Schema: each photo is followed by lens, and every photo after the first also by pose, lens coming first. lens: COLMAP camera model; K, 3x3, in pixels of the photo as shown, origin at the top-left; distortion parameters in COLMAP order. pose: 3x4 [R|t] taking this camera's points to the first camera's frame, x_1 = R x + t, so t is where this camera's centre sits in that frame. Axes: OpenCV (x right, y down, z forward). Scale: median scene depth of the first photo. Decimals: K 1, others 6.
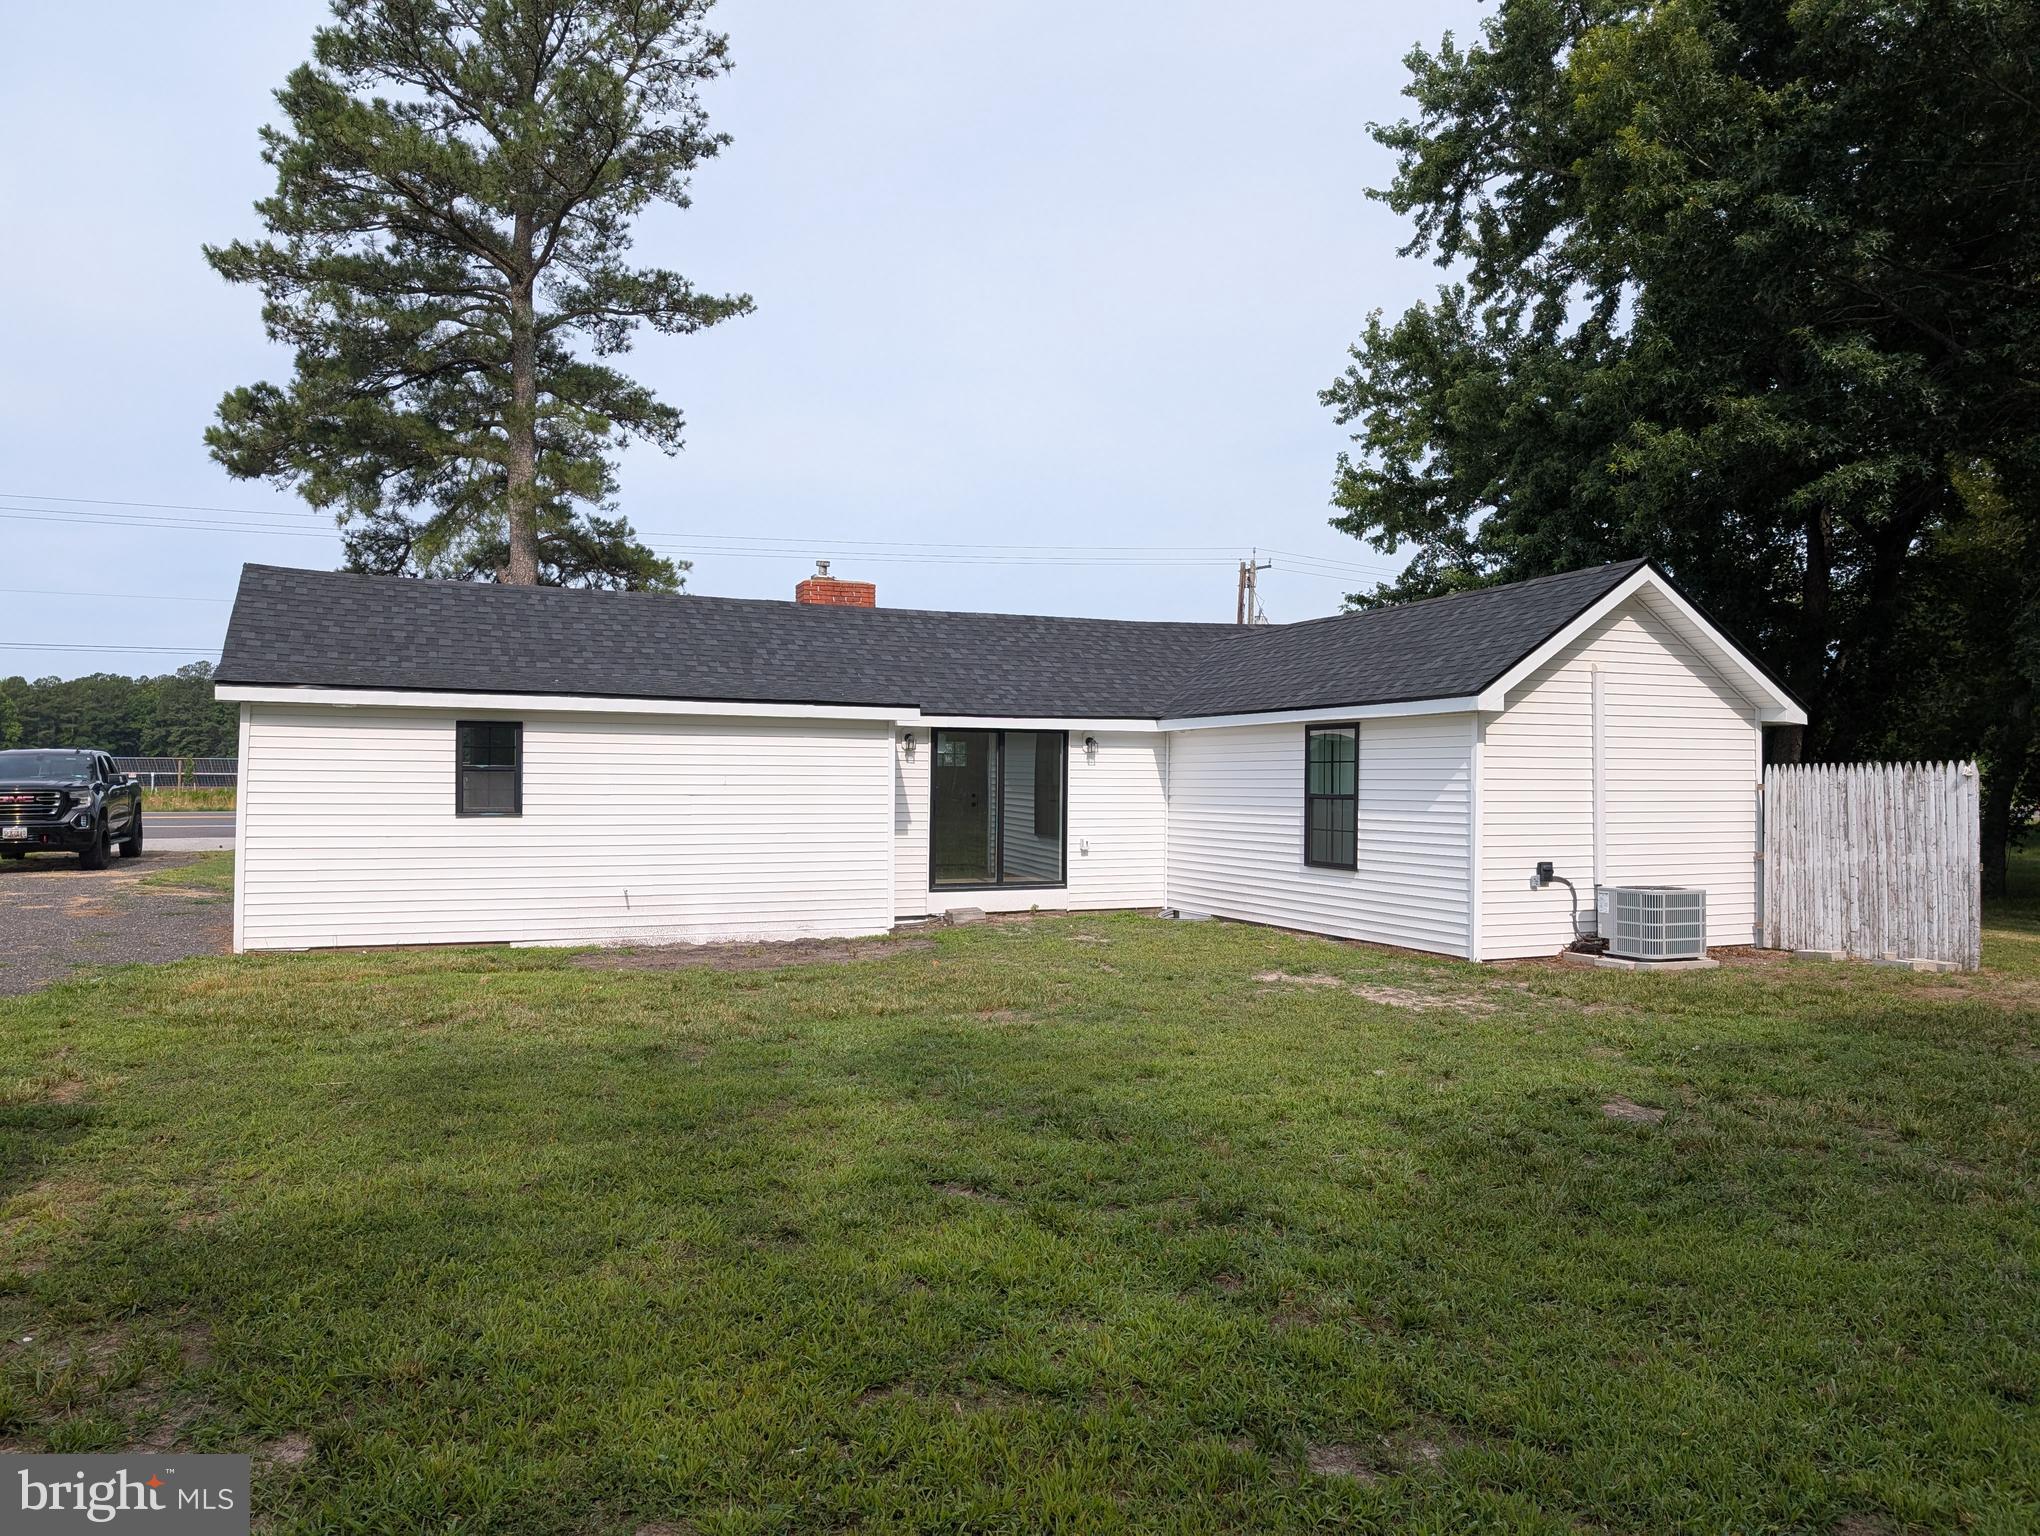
lens RADIAL K [[1413.4, 0, 1014.8], [0, 1413.4, 740.9], [0, 0, 1]] dist [0.010550, 0.001802]
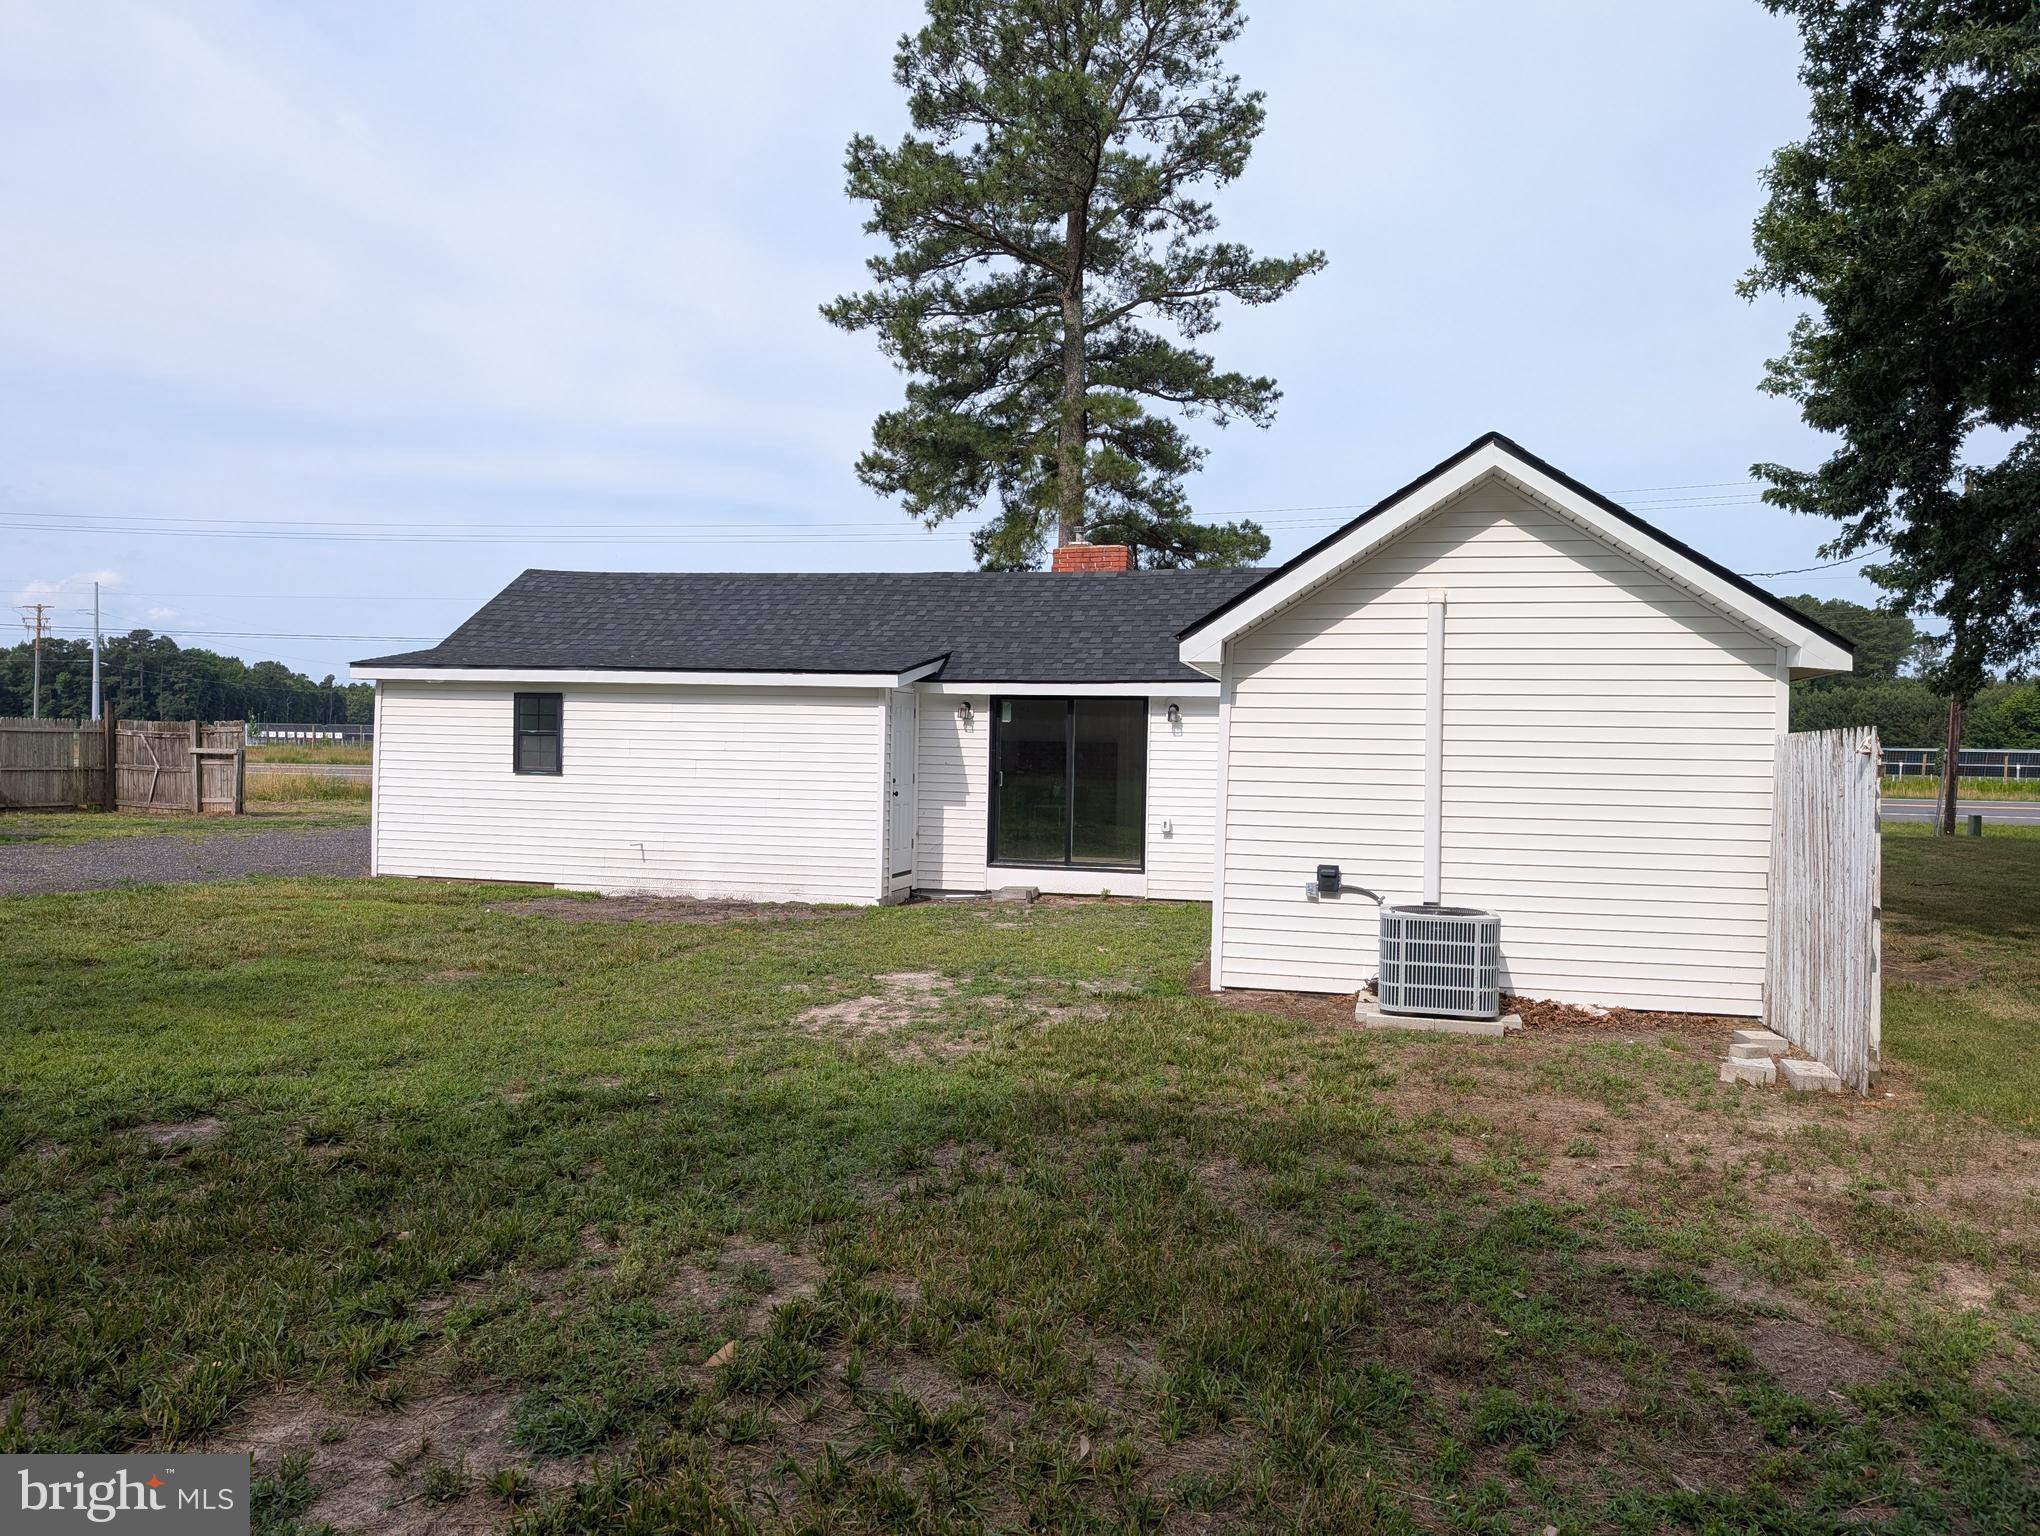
lens RADIAL K [[1413.4, 0, 1014.8], [0, 1413.4, 740.9], [0, 0, 1]] dist [0.010550, 0.001802]
pose [[0.806382, 0.006777, -0.591357, 0.607079], [0.002045, 0.999896, 0.014247, 0.009186], [0.591392, -0.012698, 0.806284, 0.280118]]
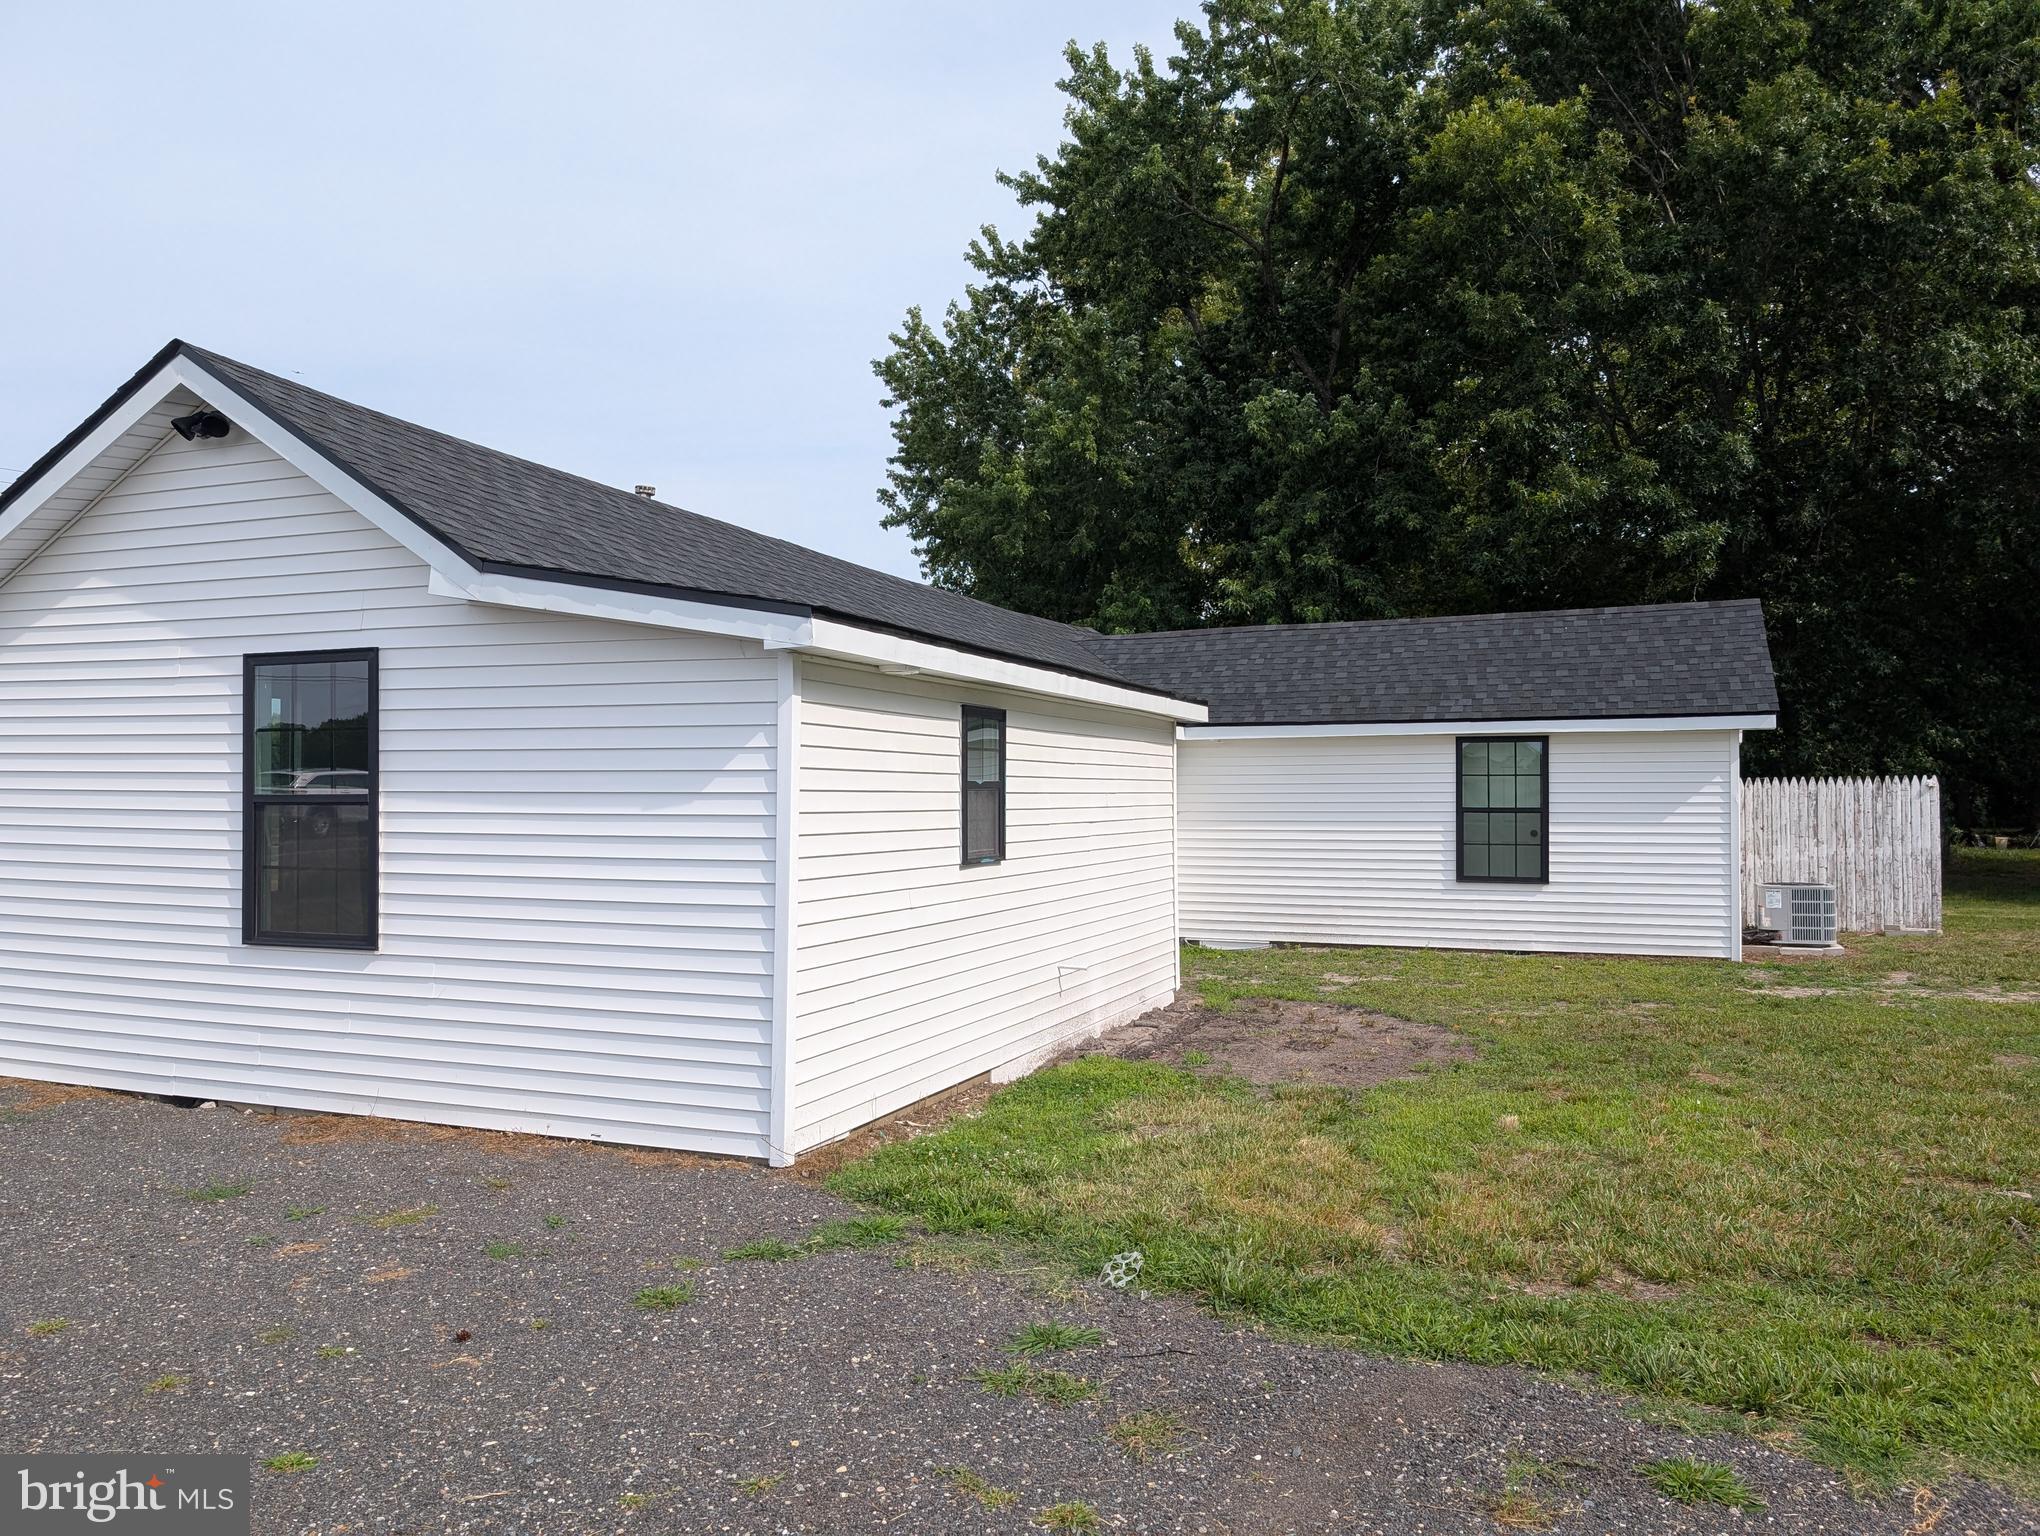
lens RADIAL K [[1464.8, 0, 1002.4], [0, 1464.8, 729.9], [0, 0, 1]] dist [0.013270, -0.003136]
pose [[0.710686, 0.022252, 0.703158, -0.762751], [-0.013994, 0.999749, -0.017494, 0.006197], [-0.703370, 0.002593, 0.710819, 0.524708]]
